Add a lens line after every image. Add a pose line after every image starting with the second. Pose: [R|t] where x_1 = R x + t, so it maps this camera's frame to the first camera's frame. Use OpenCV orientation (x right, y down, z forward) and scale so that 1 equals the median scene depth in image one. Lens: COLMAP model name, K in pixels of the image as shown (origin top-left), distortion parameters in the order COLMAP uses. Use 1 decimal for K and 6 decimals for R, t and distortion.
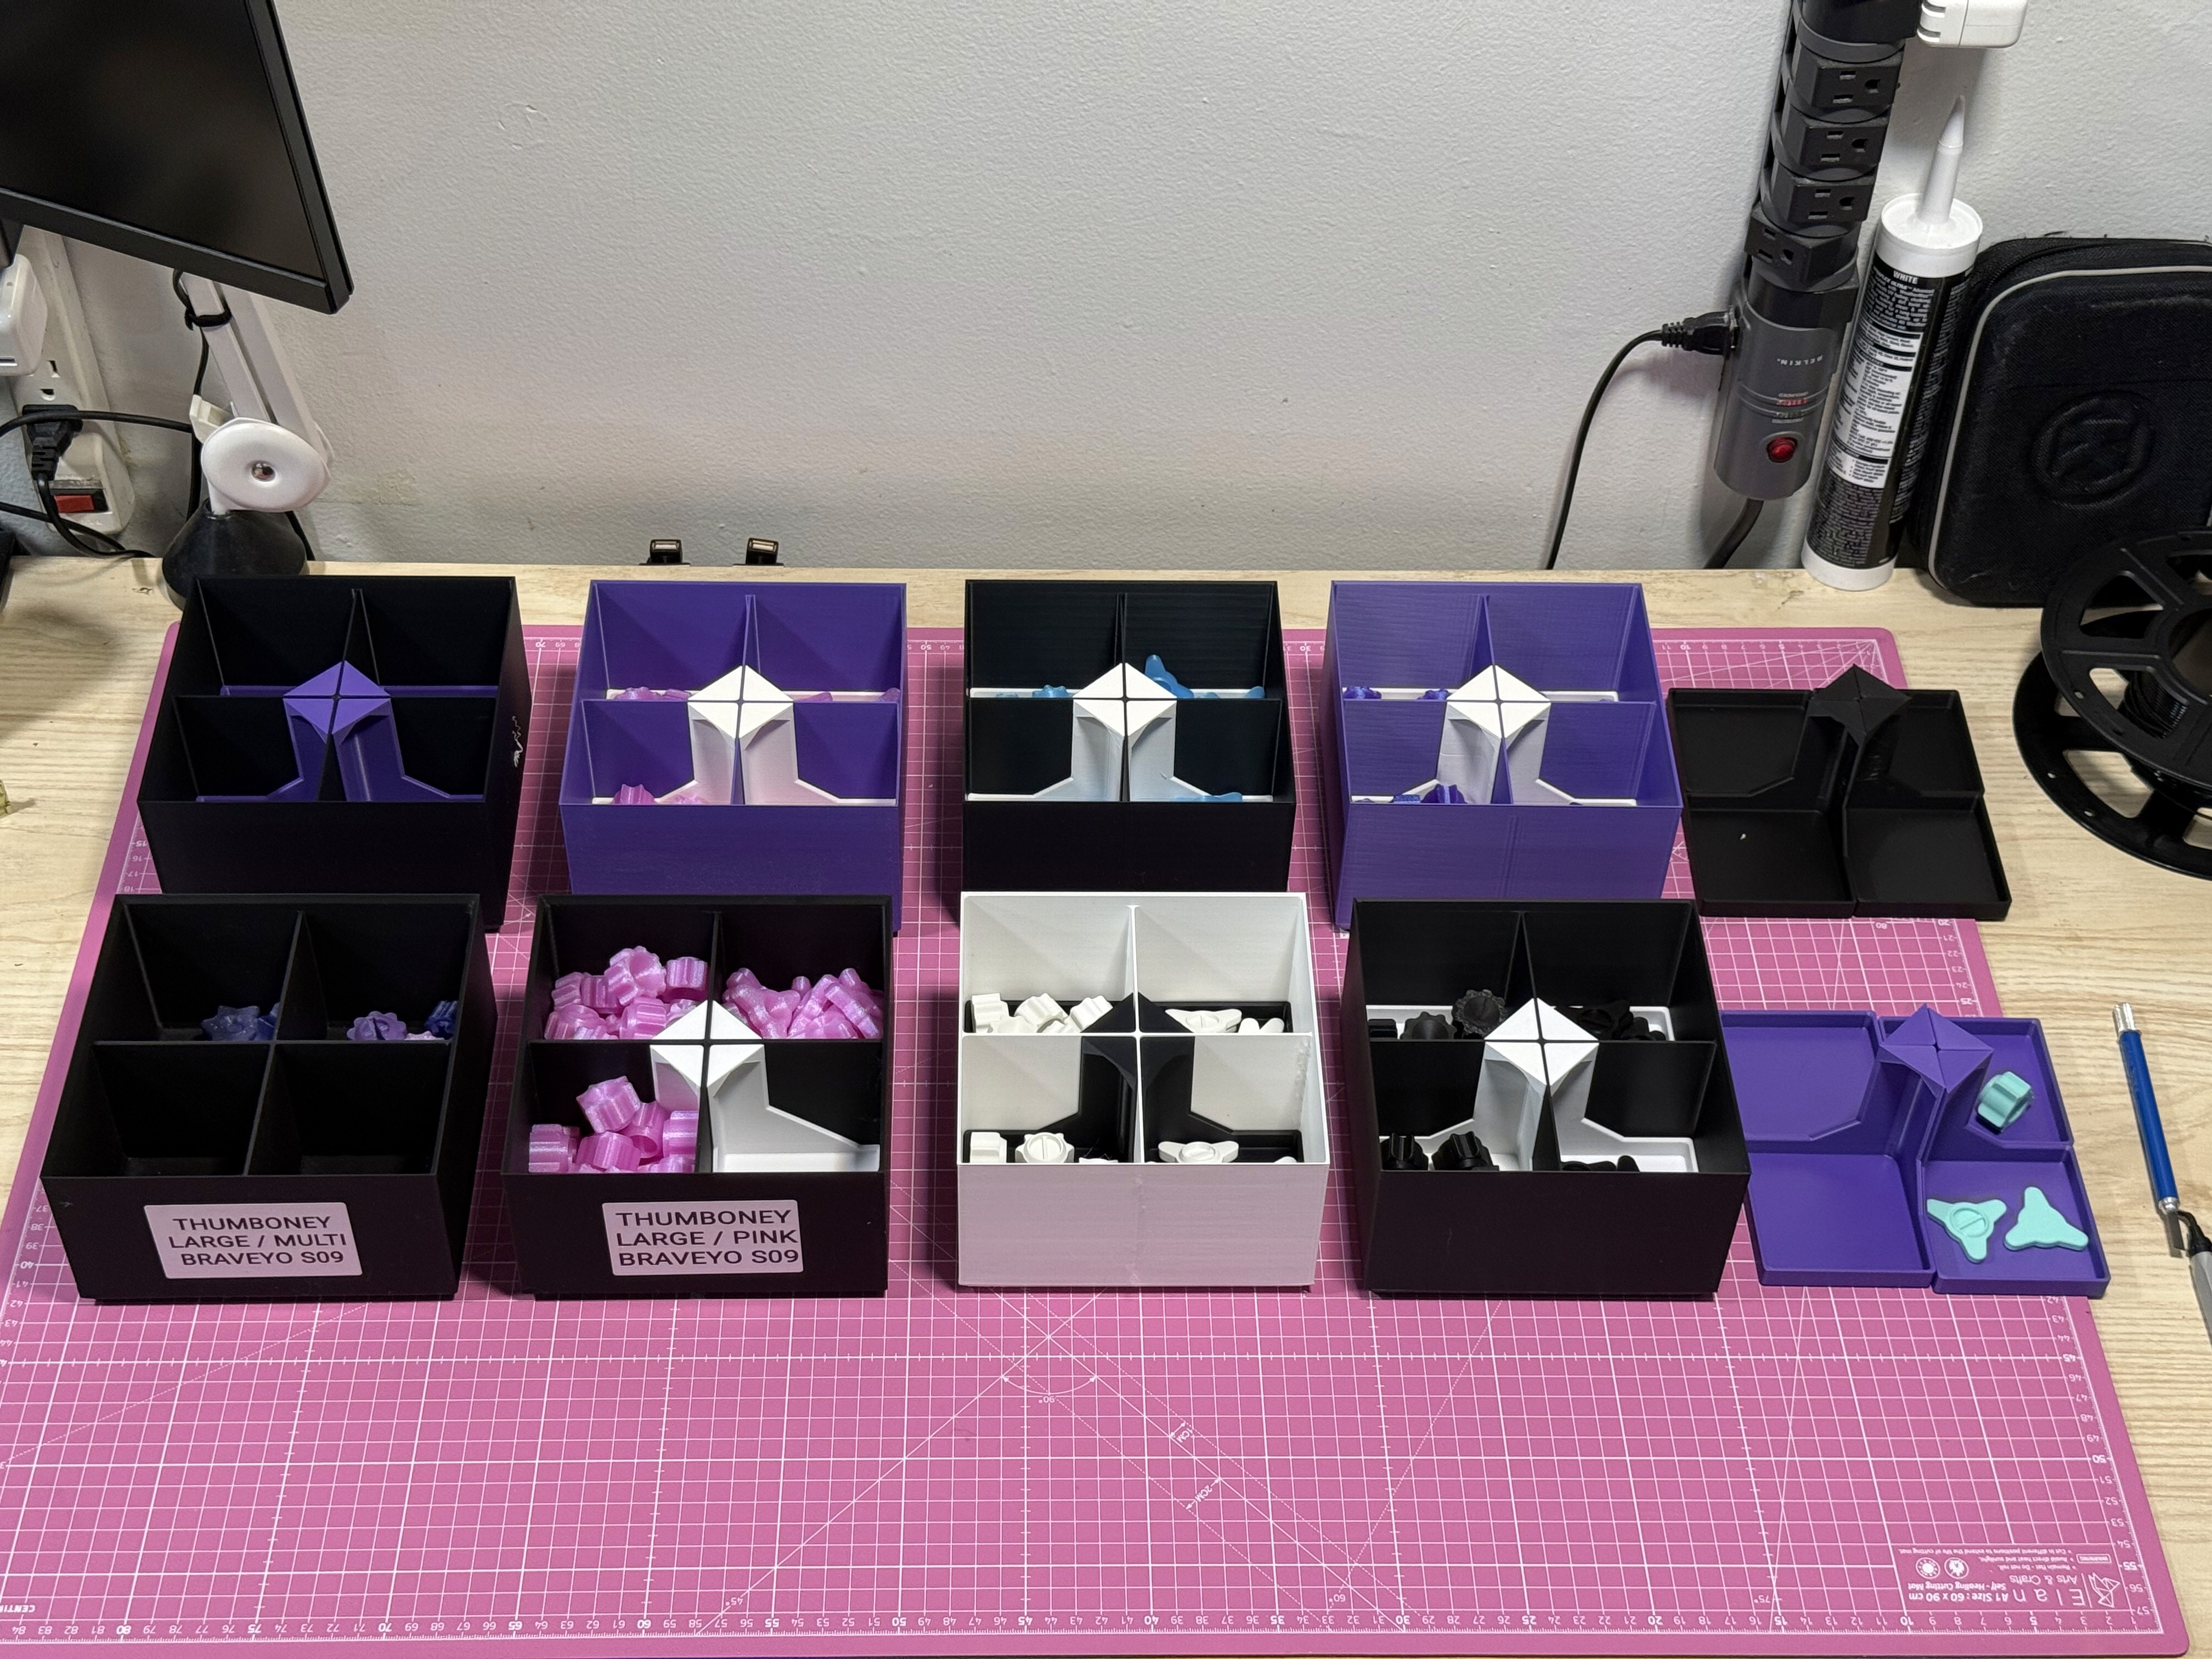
lens RADIAL K [[3146.0, 0, 1104.4], [0, 3146.0, 827.5], [0, 0, 1]] dist [0.108694, 0.000000]
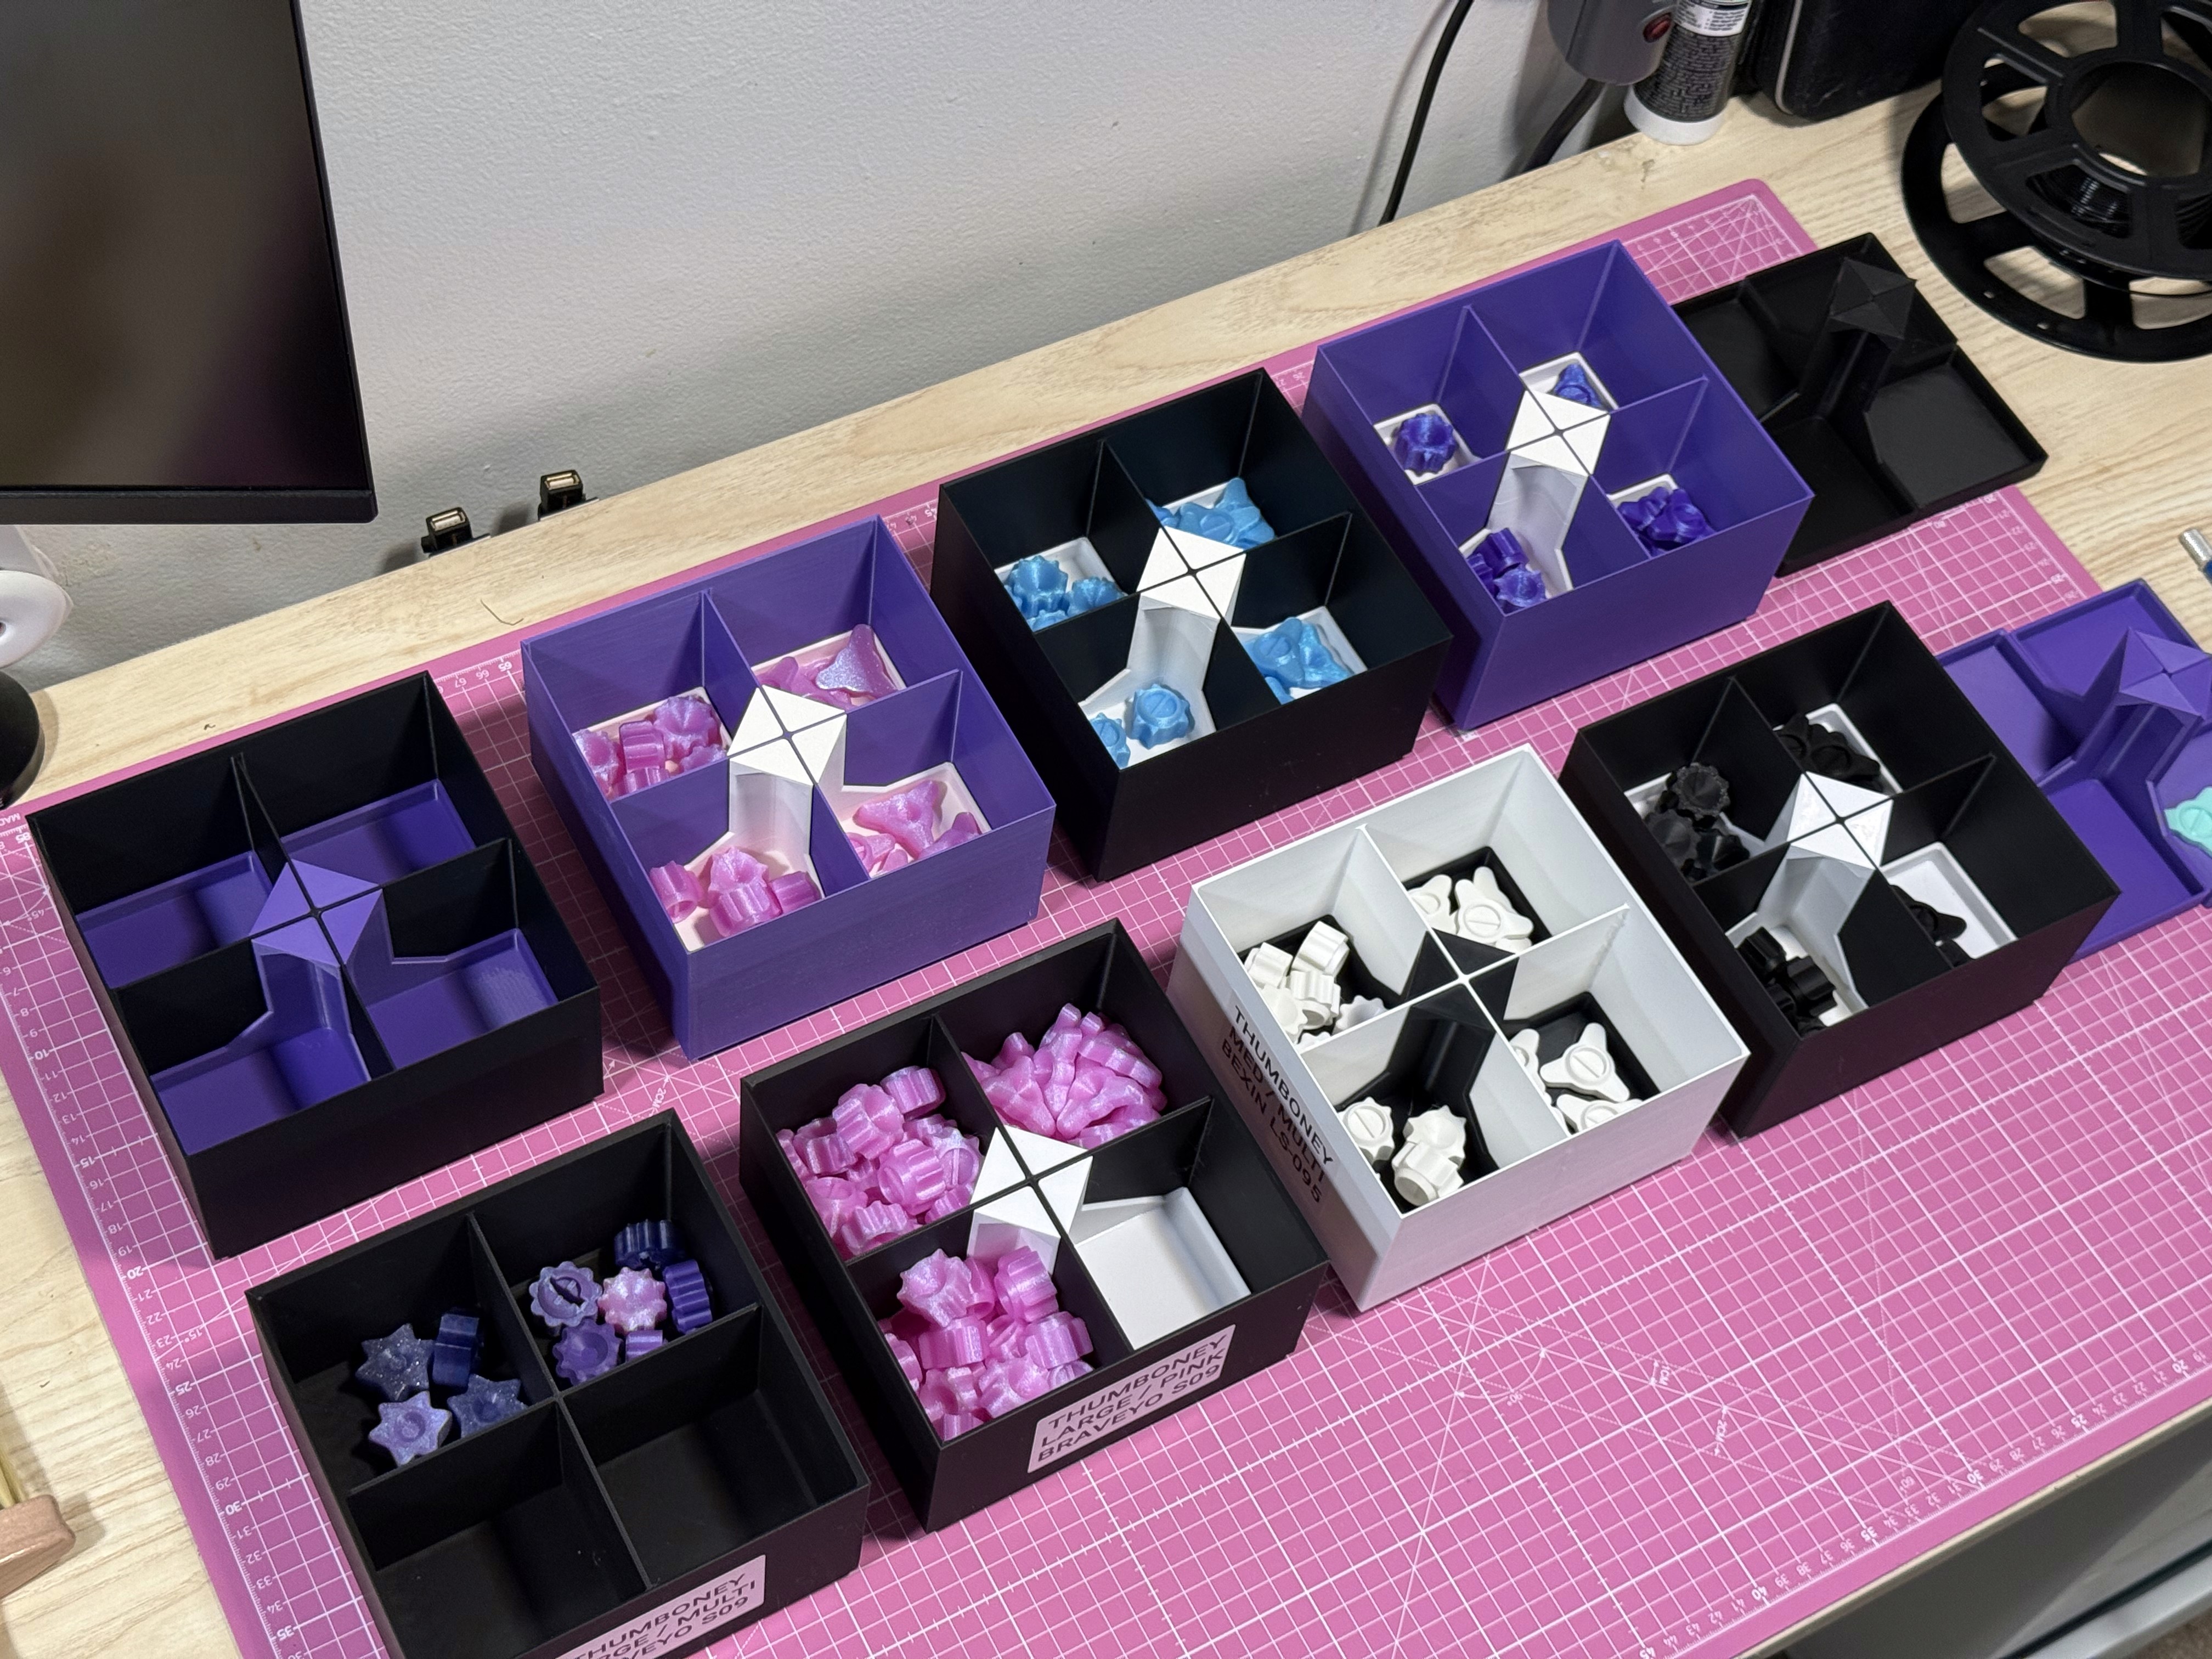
lens RADIAL K [[3146.0, 0, 1105.2], [0, 3146.0, 831.8], [0, 0, 1]] dist [0.108694, 0.000000]
pose [[0.883743, -0.356414, 0.303261, -0.291285], [0.273841, 0.919355, 0.282483, -0.218579], [-0.379486, -0.166597, 0.910075, 0.220418]]
